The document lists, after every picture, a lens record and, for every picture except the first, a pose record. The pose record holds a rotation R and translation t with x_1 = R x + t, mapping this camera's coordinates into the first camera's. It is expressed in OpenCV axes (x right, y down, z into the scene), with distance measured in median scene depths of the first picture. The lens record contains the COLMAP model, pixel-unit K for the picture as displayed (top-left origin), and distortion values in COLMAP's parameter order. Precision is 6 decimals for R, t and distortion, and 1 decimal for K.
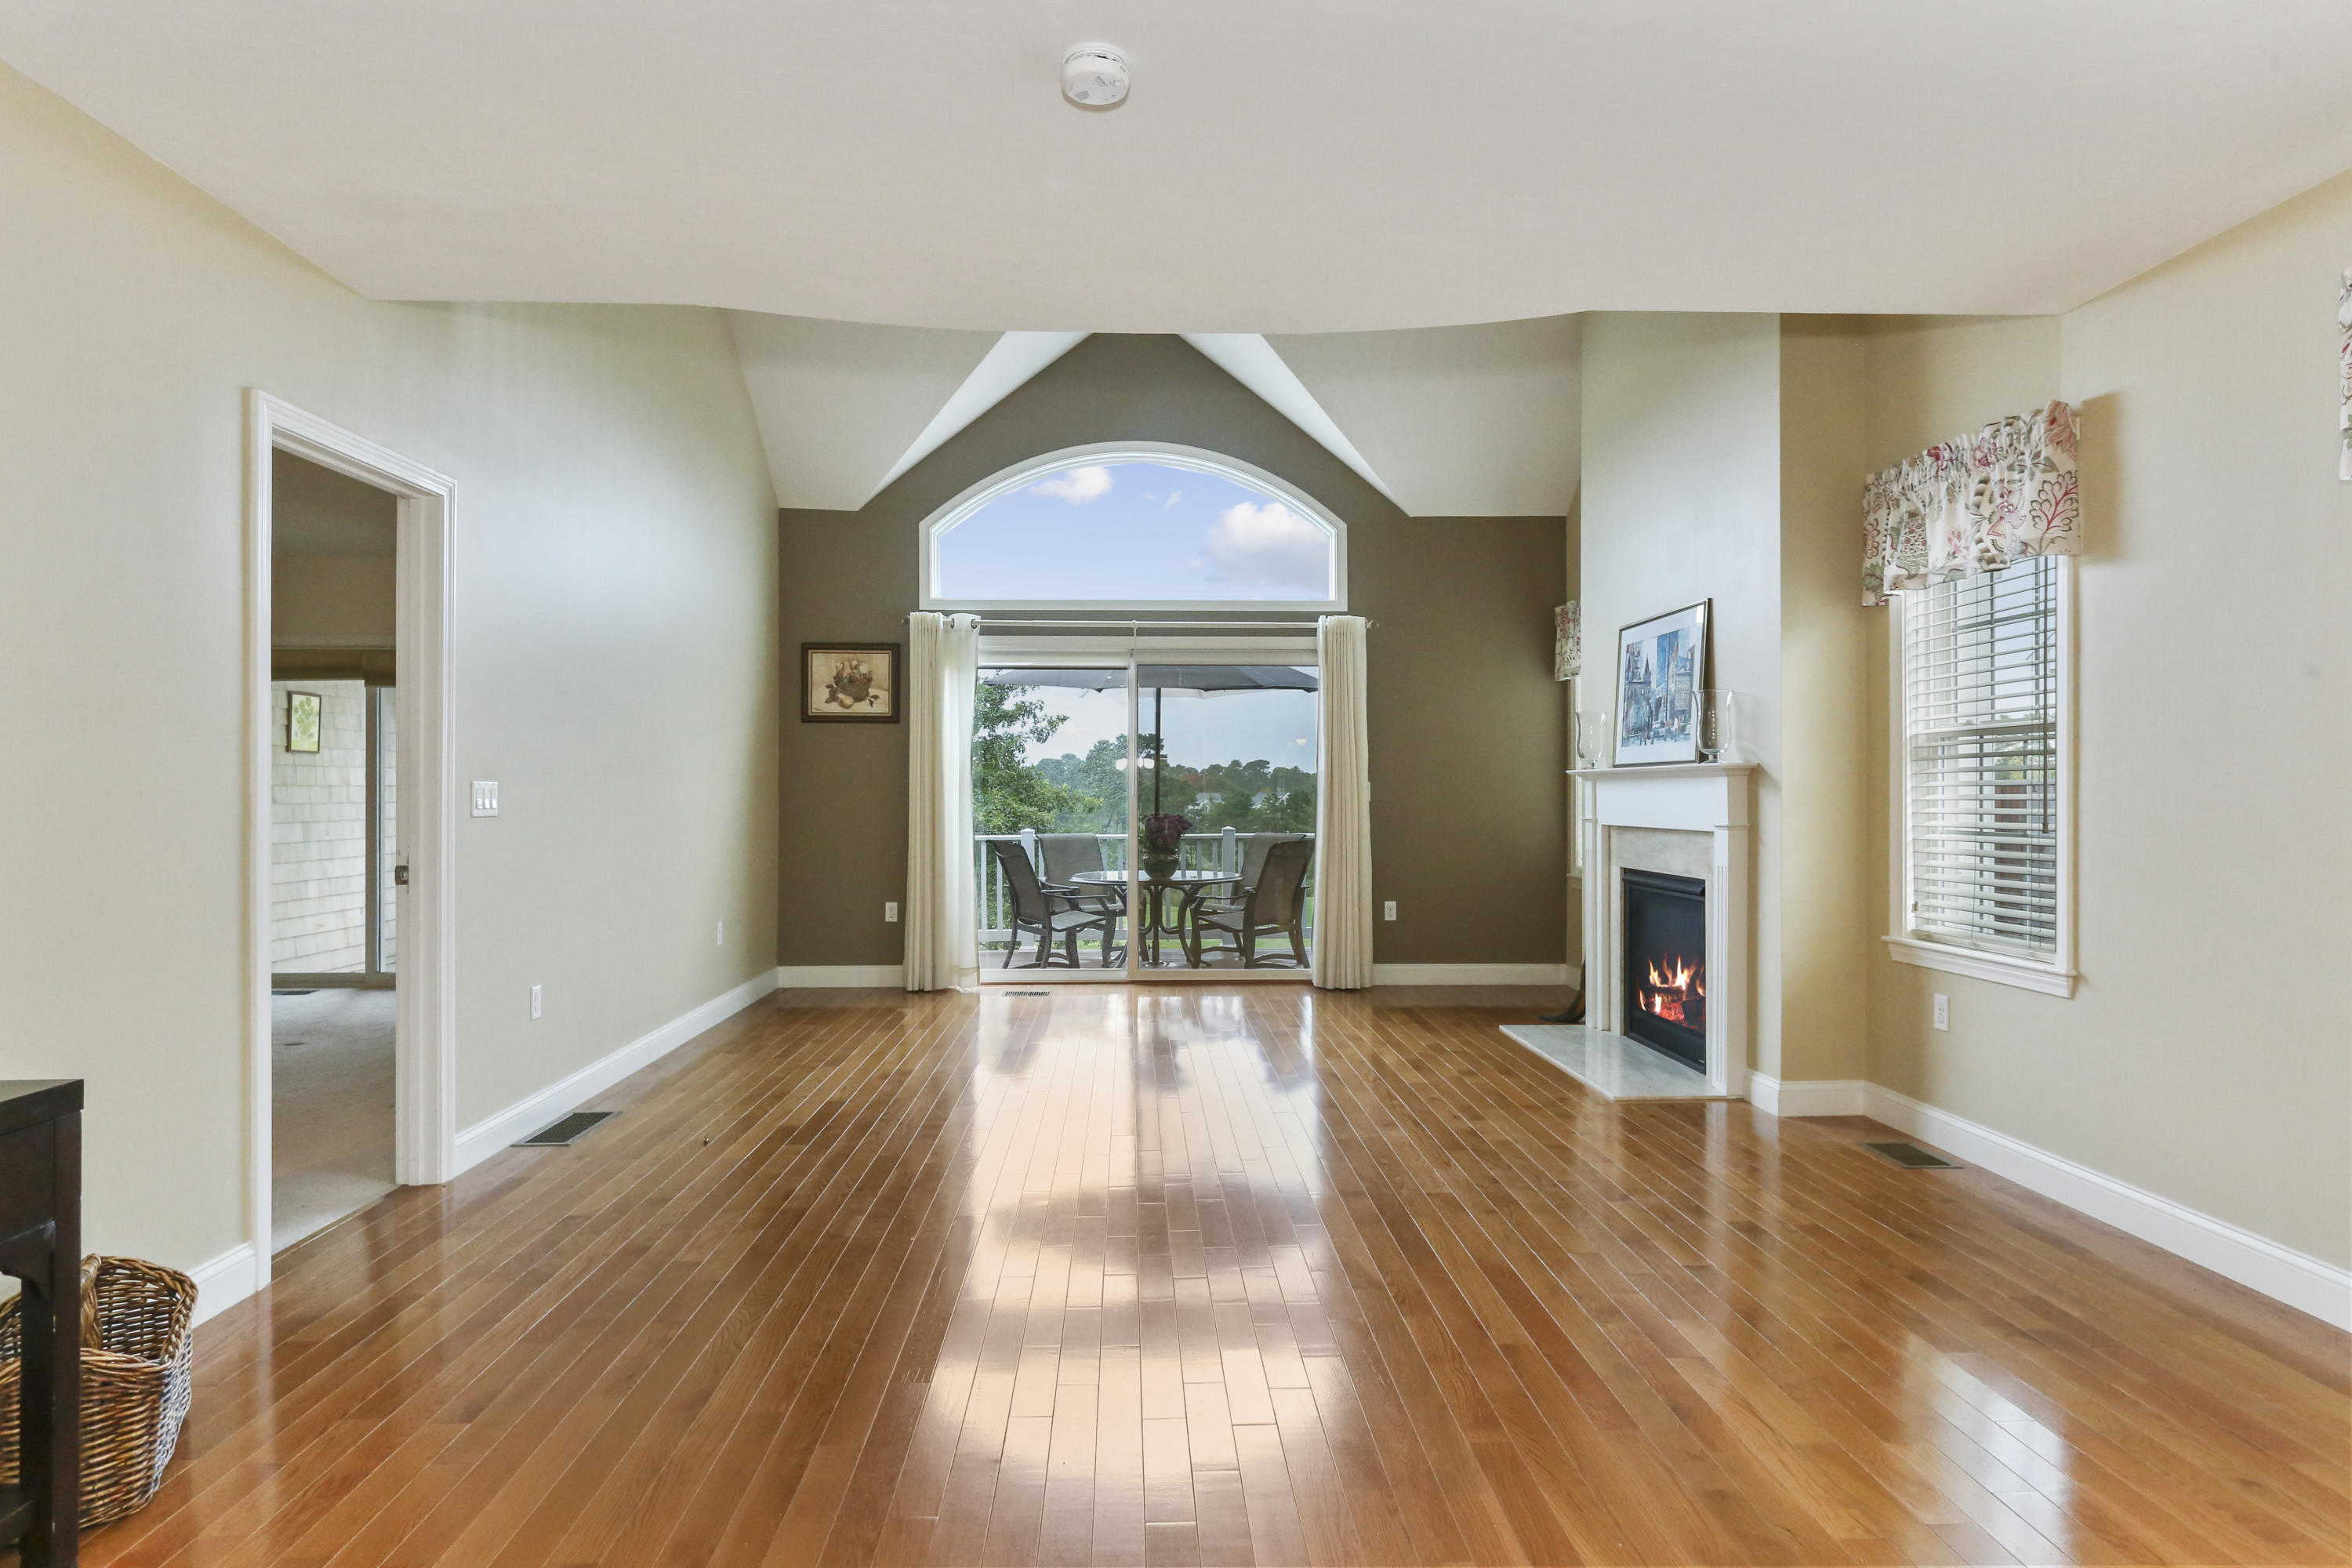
lens RADIAL K [[1326.2, 0, 1176.0], [0, 1326.2, 784.0], [0, 0, 1]] dist [-0.001150, 0.000985]
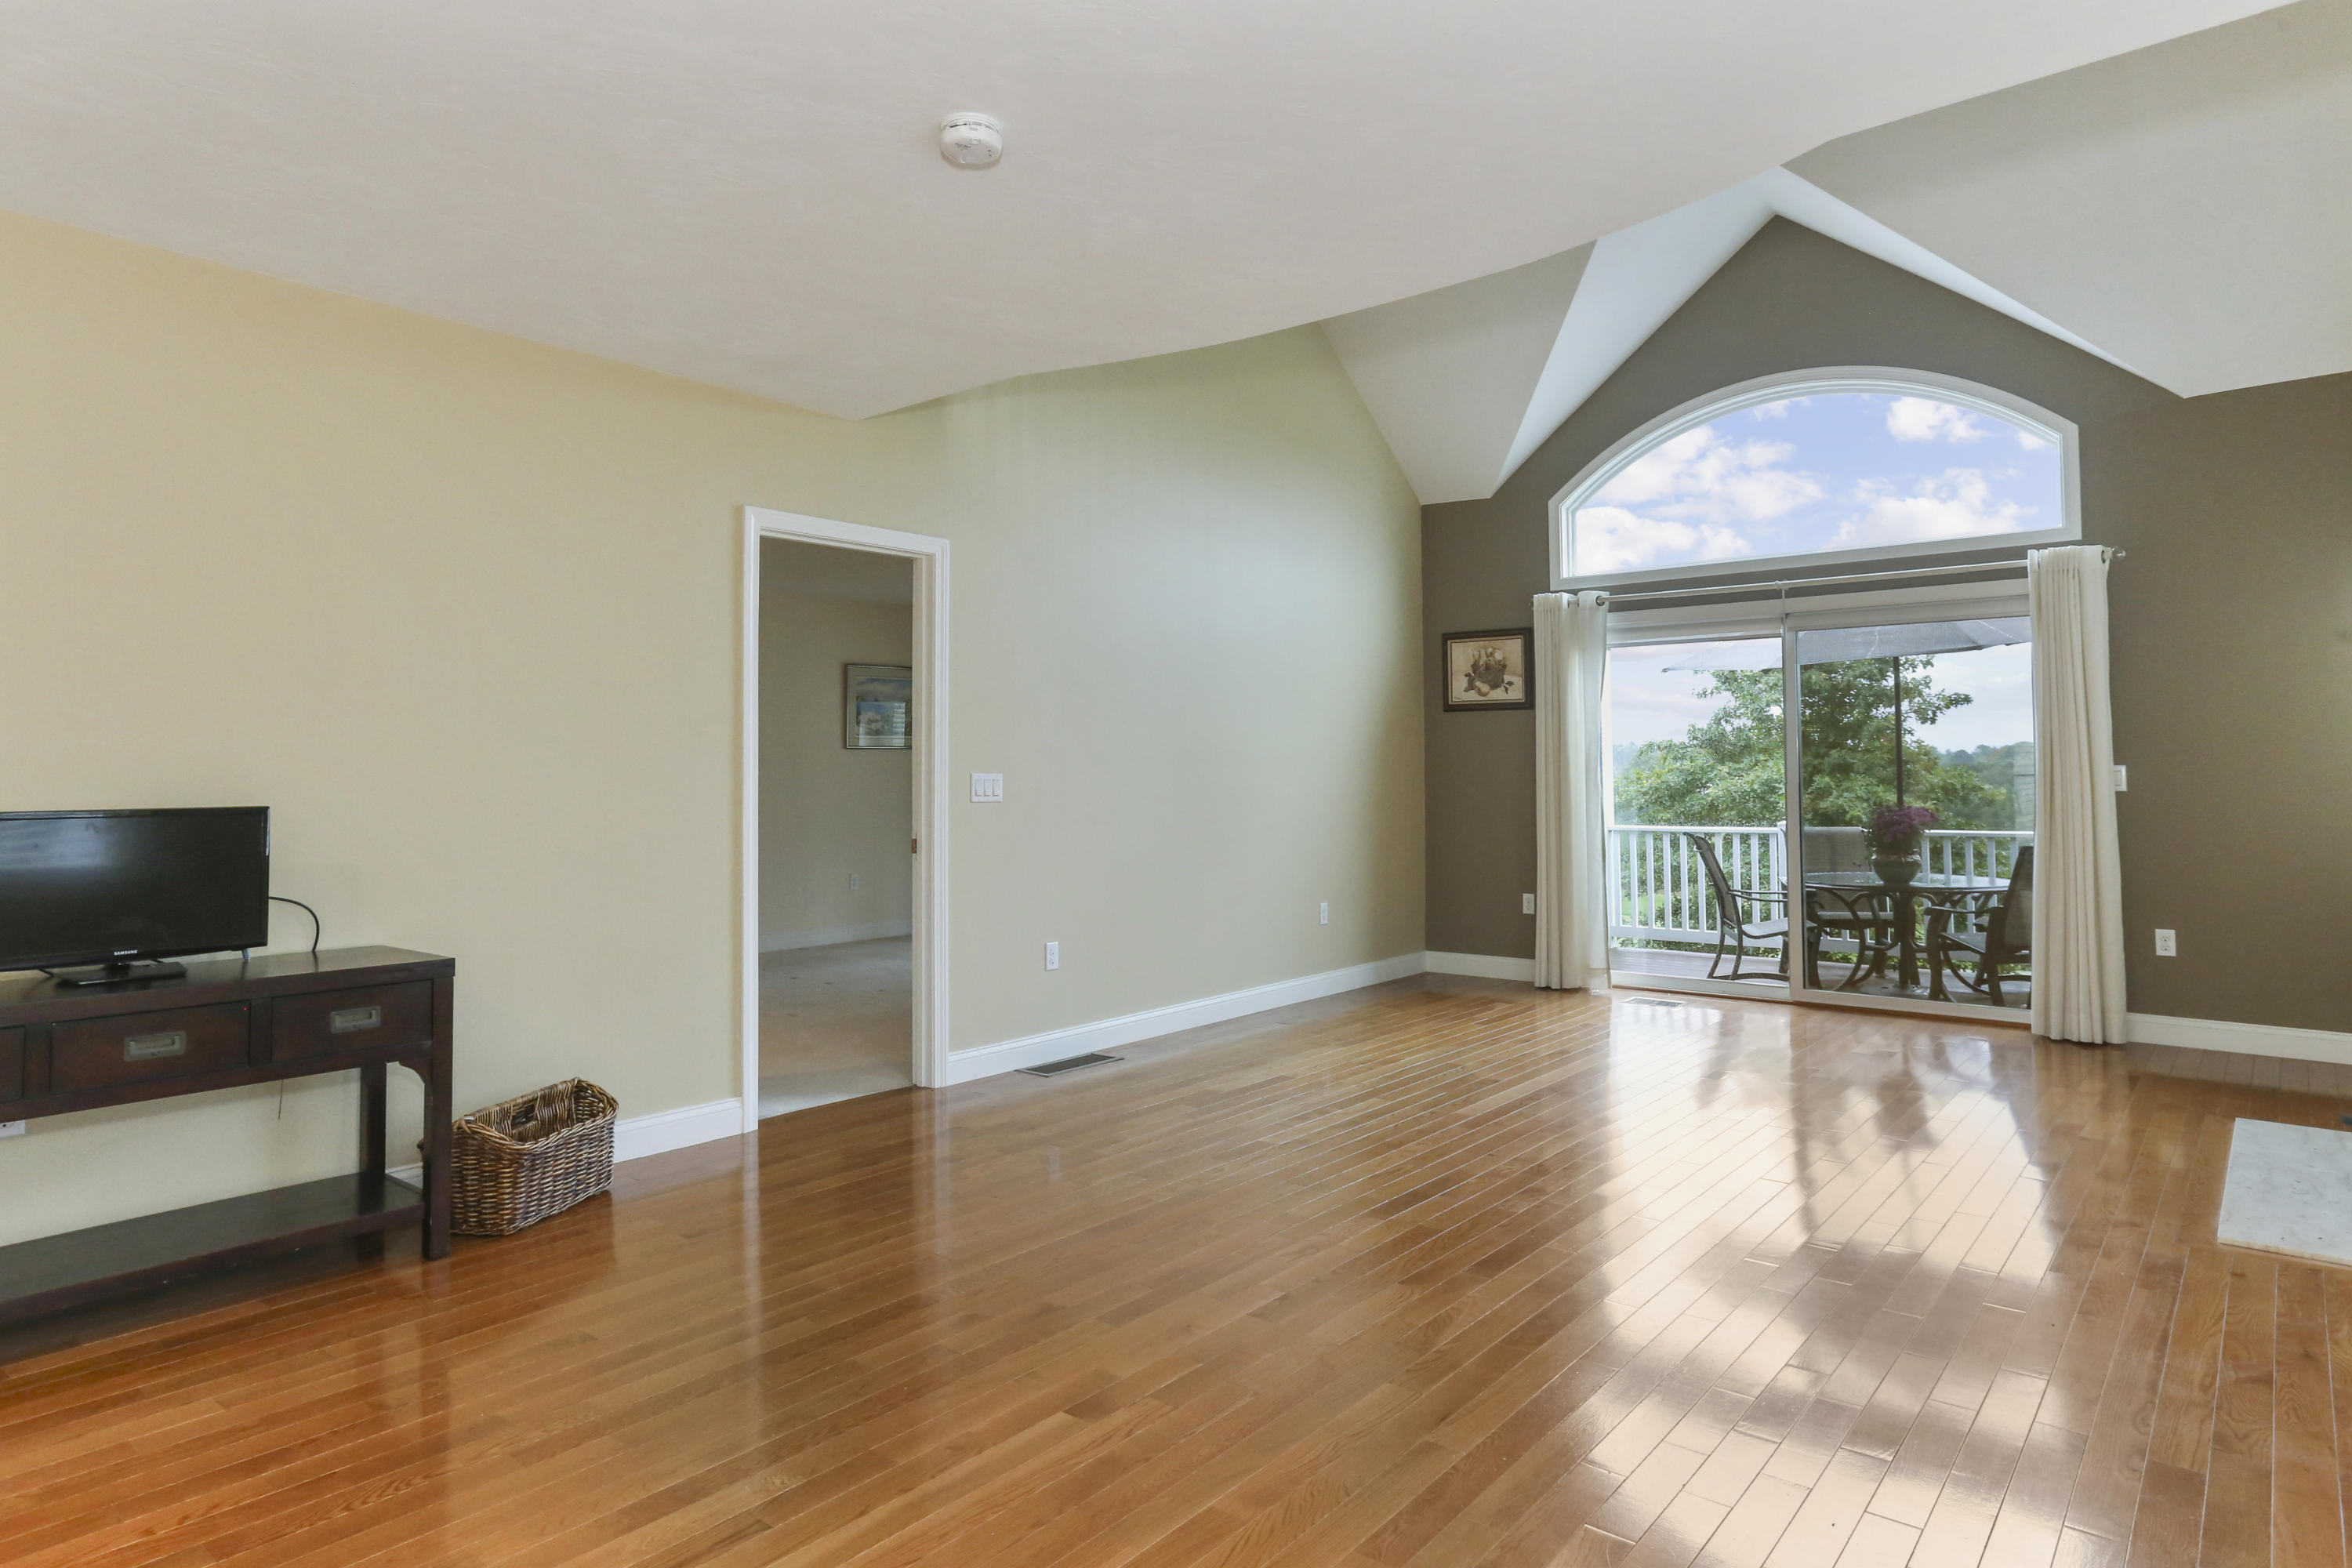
lens RADIAL K [[1352.0, 0, 1174.6], [0, 1352.0, 739.7], [0, 0, 1]] dist [-0.005890, 0.000243]
pose [[0.748010, -0.020858, -0.663360, 0.252081], [0.006787, 0.999694, -0.023780, -0.001734], [0.663653, 0.013286, 0.747923, 0.086449]]
